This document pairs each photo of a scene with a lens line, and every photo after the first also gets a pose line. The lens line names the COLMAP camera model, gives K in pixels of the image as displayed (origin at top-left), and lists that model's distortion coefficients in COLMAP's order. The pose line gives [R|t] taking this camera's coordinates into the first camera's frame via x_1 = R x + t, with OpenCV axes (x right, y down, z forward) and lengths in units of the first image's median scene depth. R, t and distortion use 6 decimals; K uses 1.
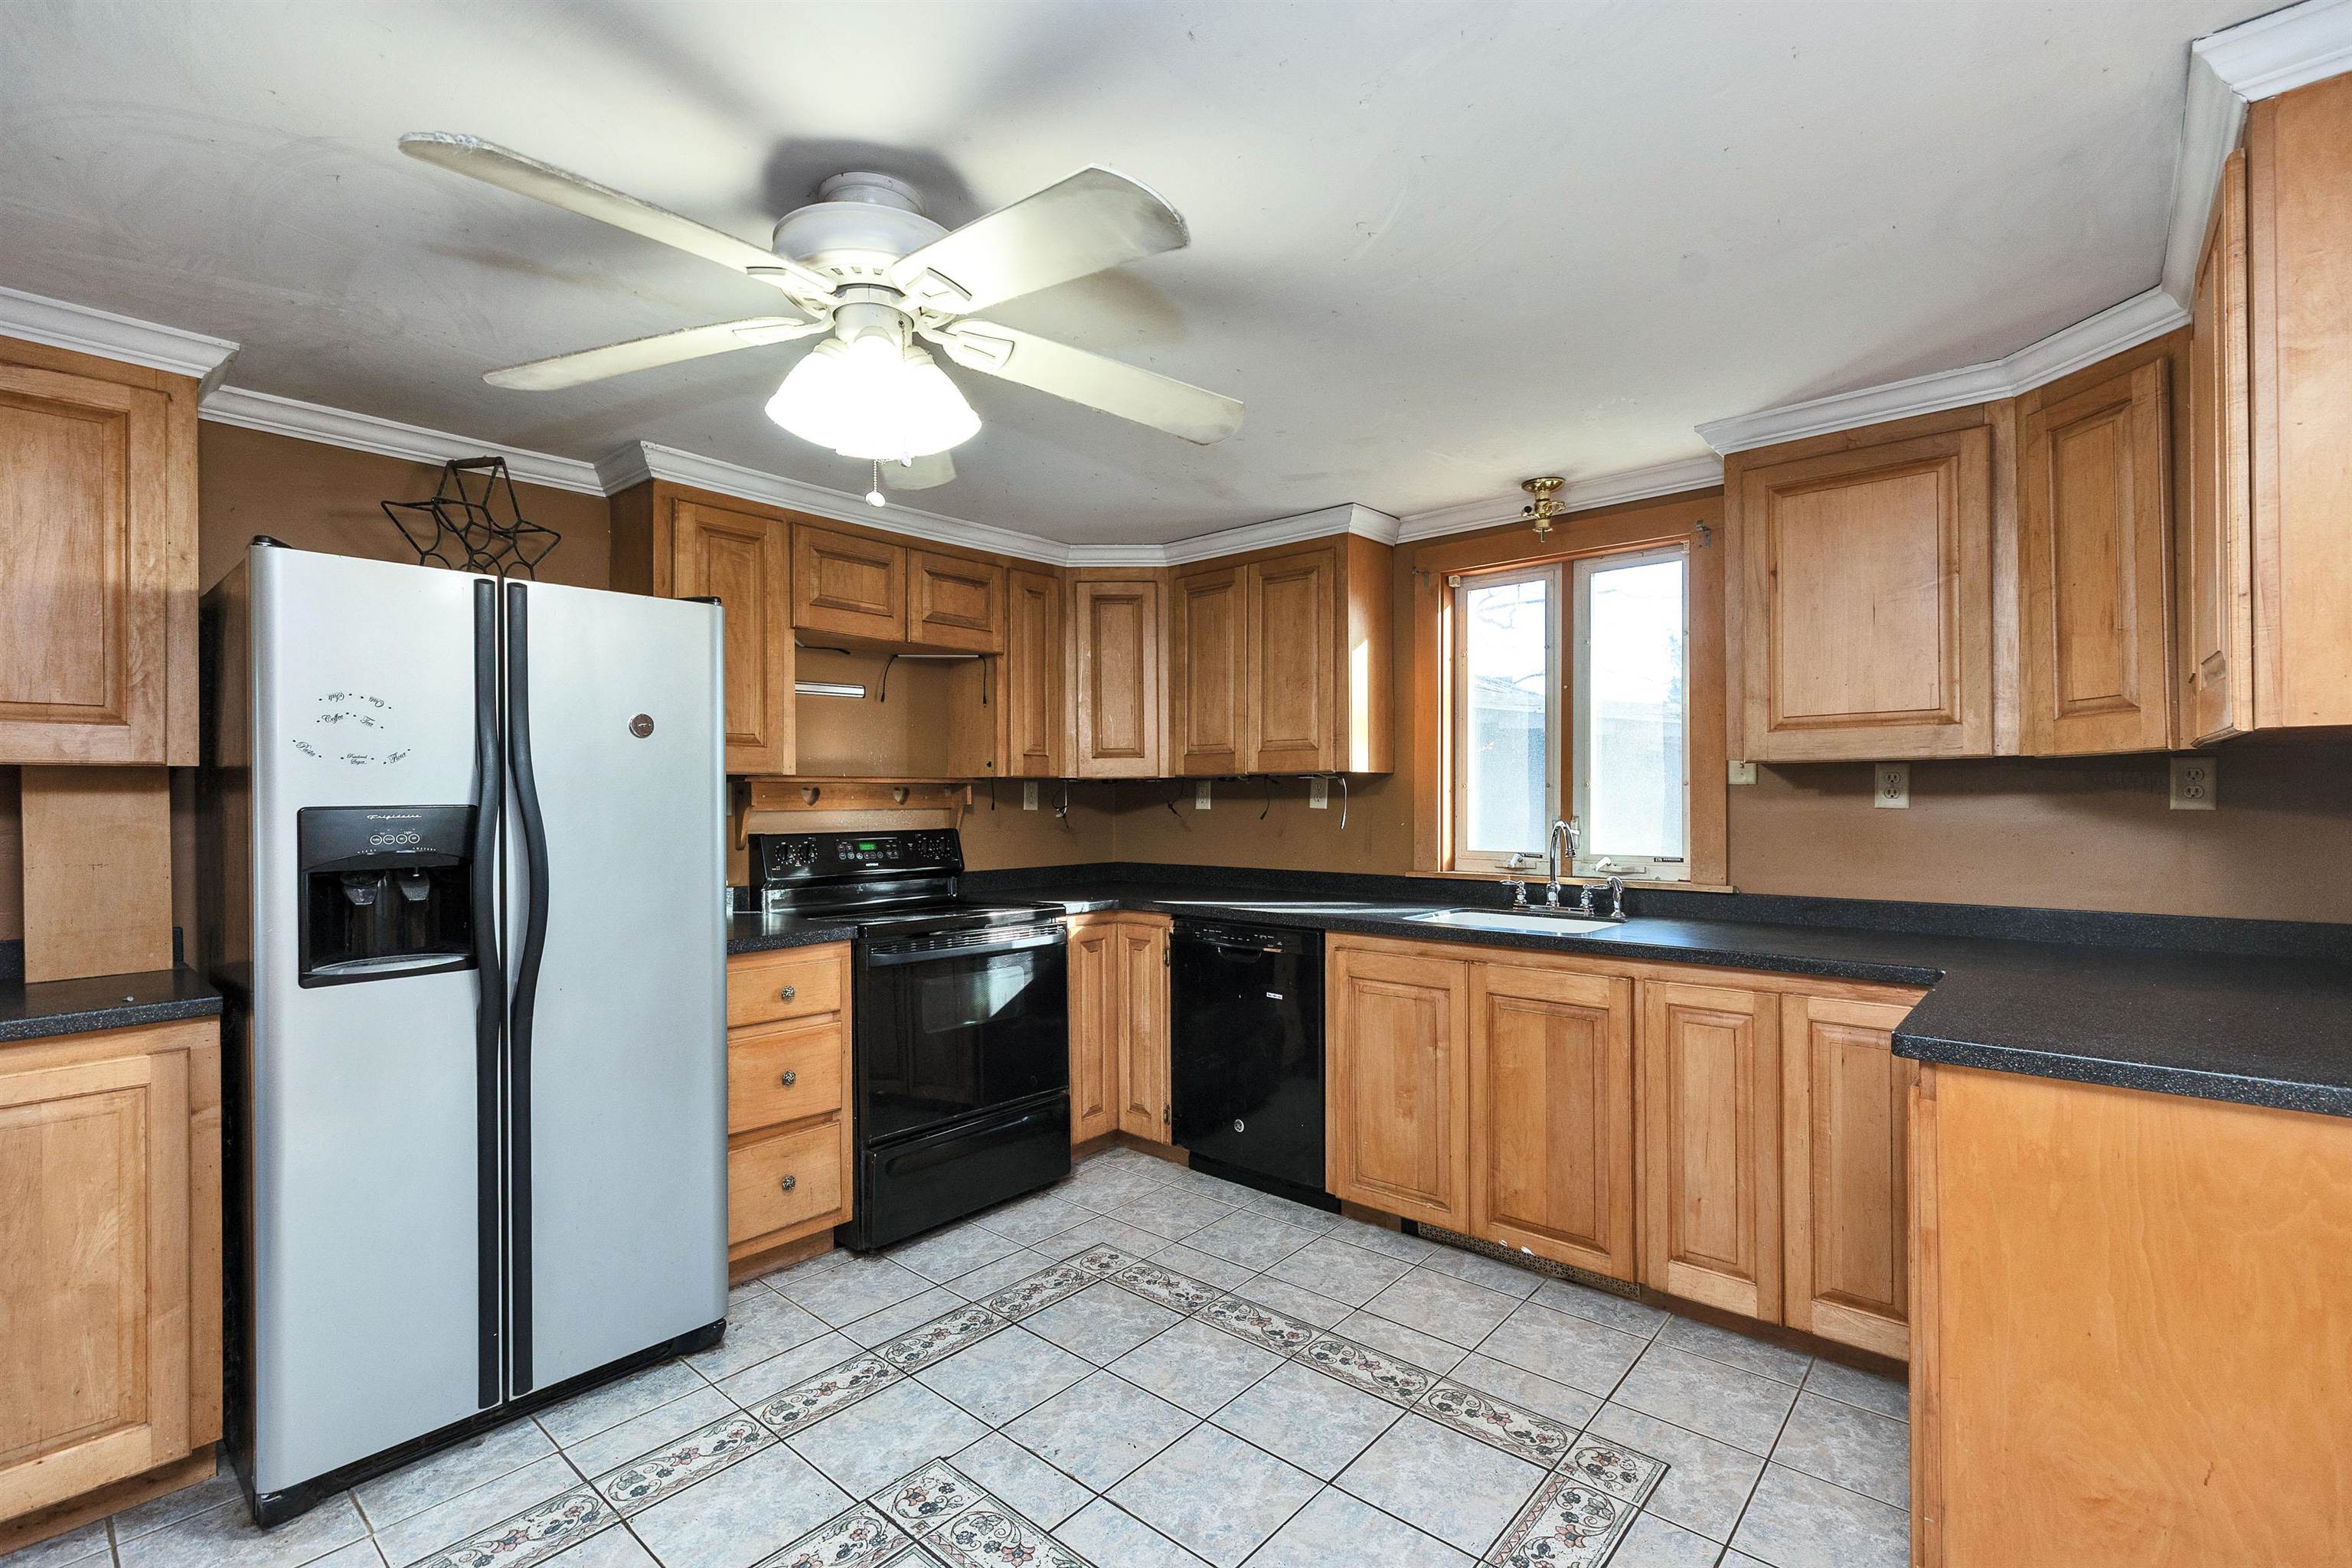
lens RADIAL K [[1055.5, 0, 1174.0], [0, 1055.5, 782.1], [0, 0, 1]] dist [0.009889, -0.001480]
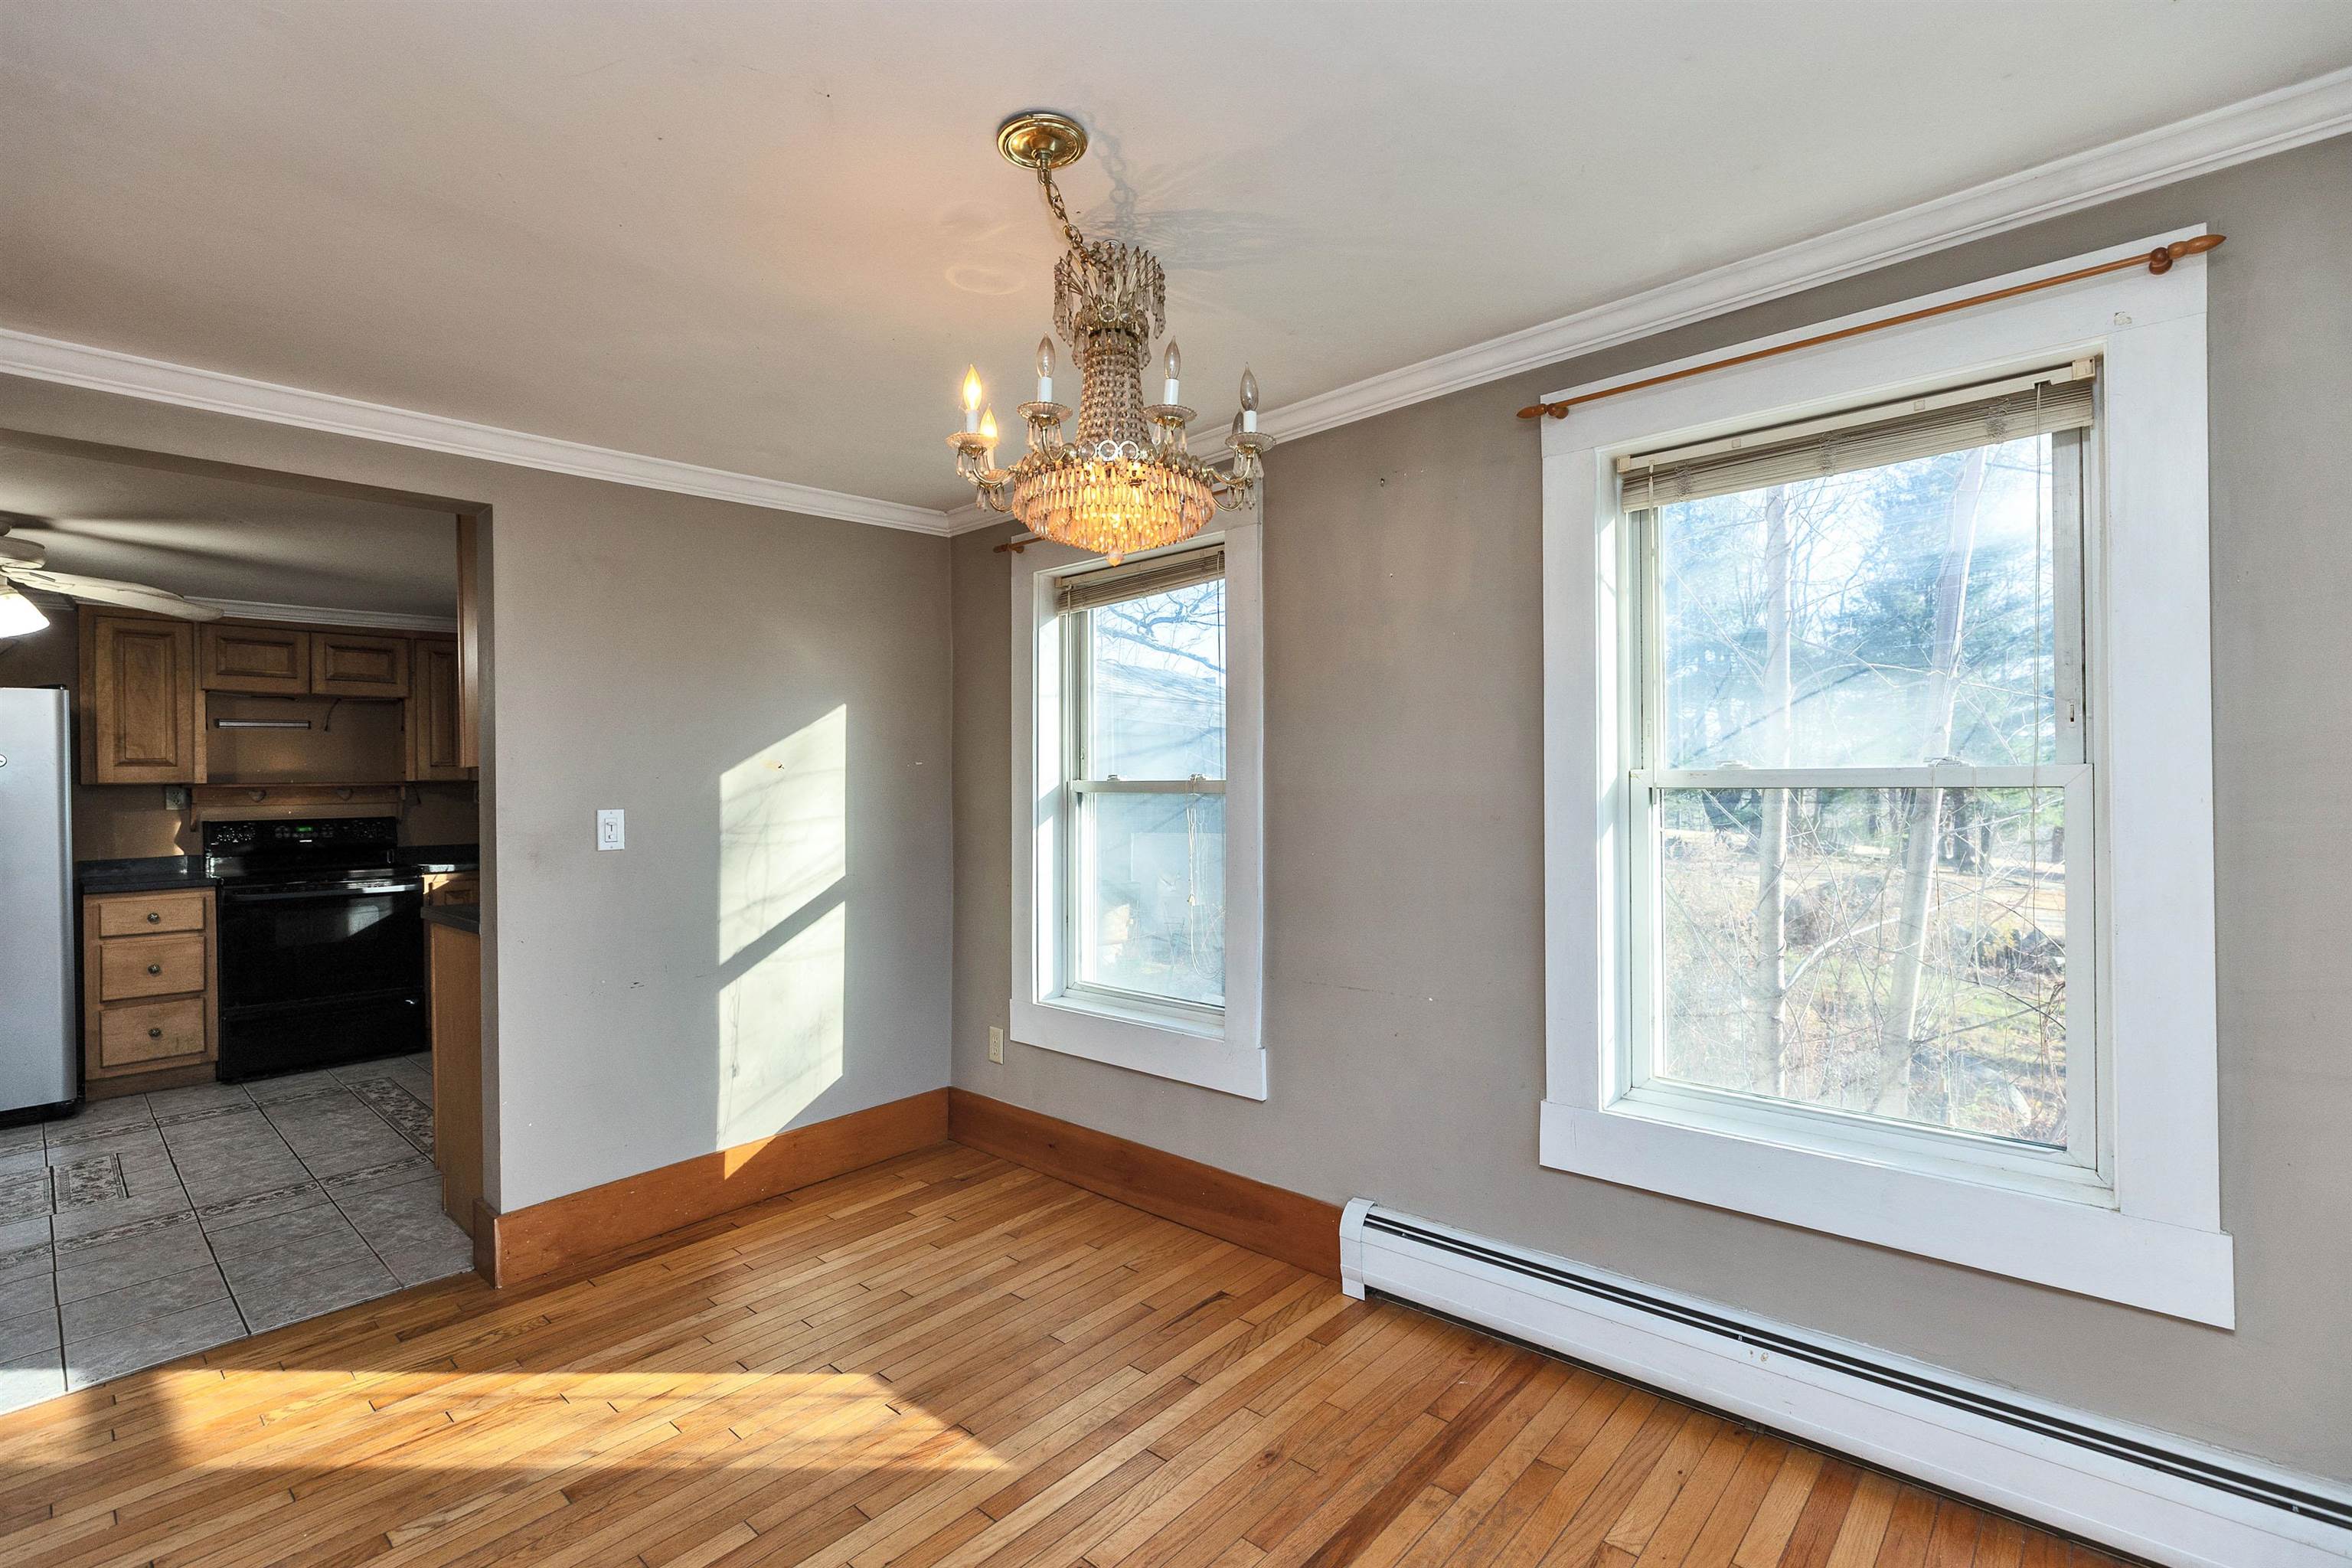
lens RADIAL K [[1055.5, 0, 1173.1], [0, 1055.5, 777.6], [0, 0, 1]] dist [0.009889, -0.001480]
pose [[0.999684, -0.011974, -0.022103, 1.214948], [0.012172, 0.999887, 0.008824, -0.013419], [0.021995, -0.009090, 0.999717, -0.596280]]
